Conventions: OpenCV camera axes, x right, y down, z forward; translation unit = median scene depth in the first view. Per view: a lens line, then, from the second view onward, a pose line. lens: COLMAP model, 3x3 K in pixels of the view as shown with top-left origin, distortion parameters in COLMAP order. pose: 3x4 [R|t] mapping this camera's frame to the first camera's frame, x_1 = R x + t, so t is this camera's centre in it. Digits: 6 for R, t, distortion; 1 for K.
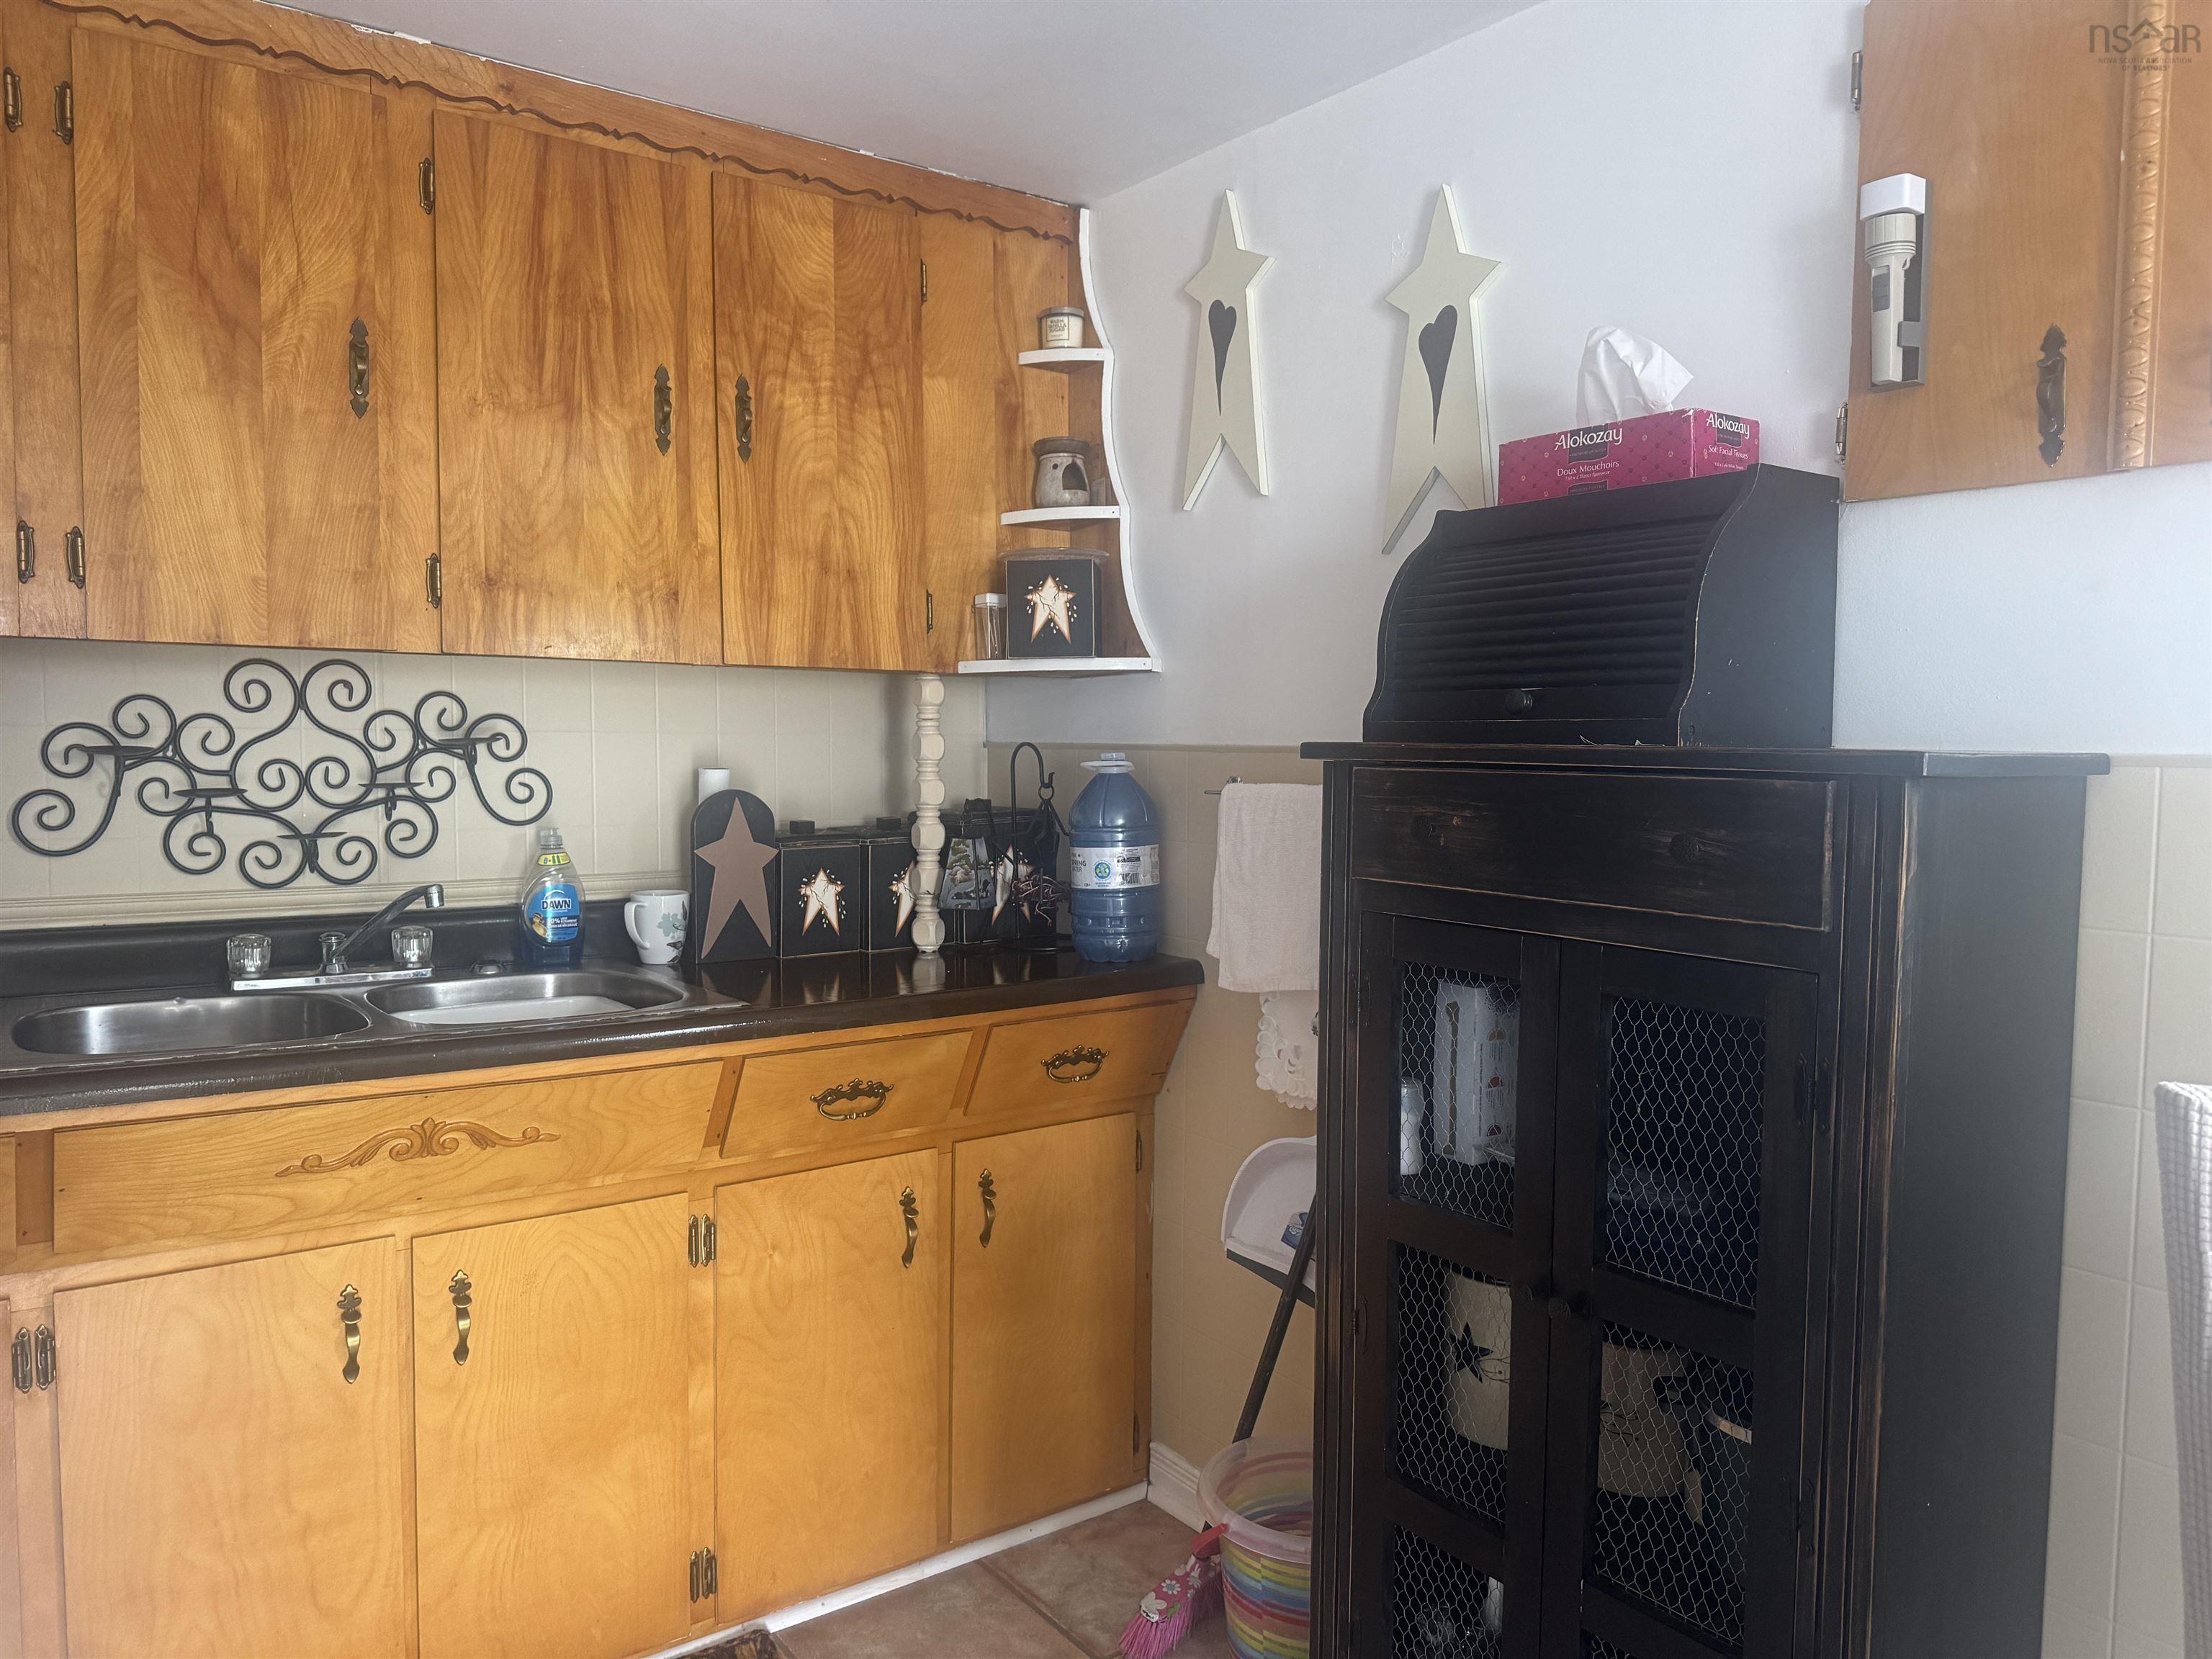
lens RADIAL K [[1511.3, 0, 1073.0], [0, 1511.3, 827.8], [0, 0, 1]] dist [0.039863, -0.047738]
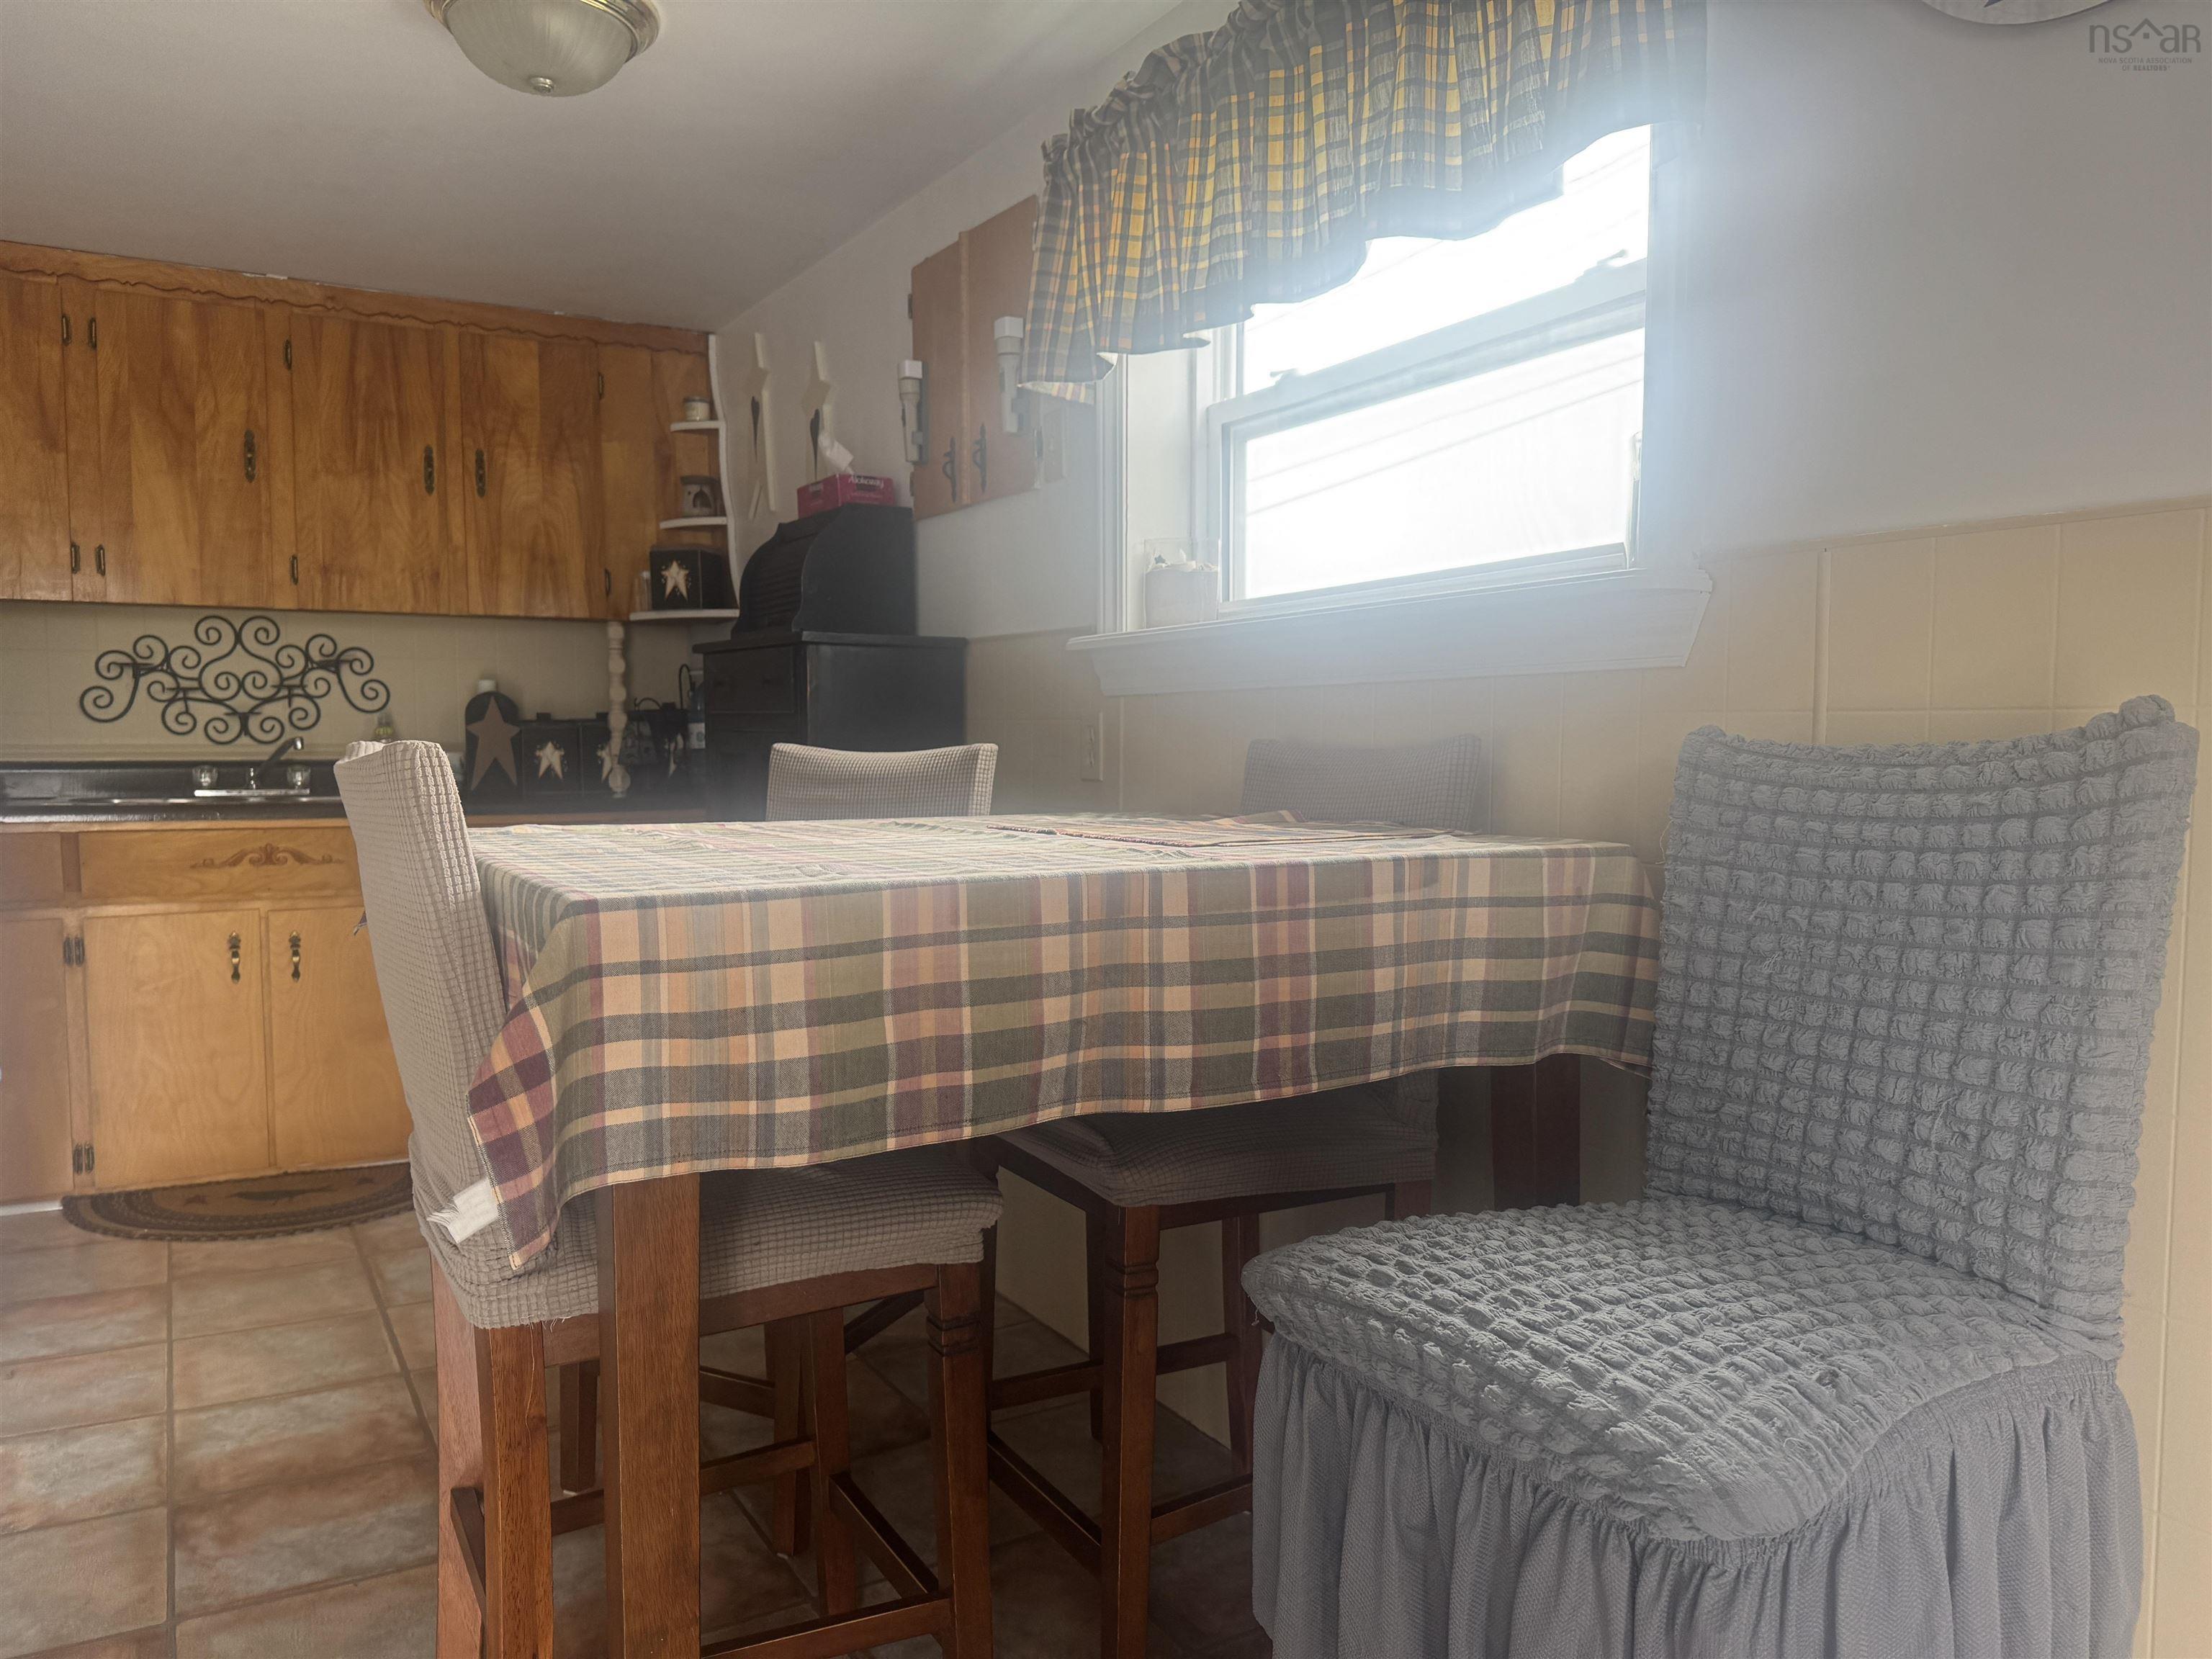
lens RADIAL K [[1558.5, 0, 1106.0], [0, 1558.5, 829.5], [0, 0, 1]] dist [0.009008, -0.009016]
pose [[0.995831, -0.002526, -0.091179, 0.676005], [0.003002, 0.999983, 0.005077, 0.134601], [0.091164, -0.005329, 0.995822, -0.732466]]
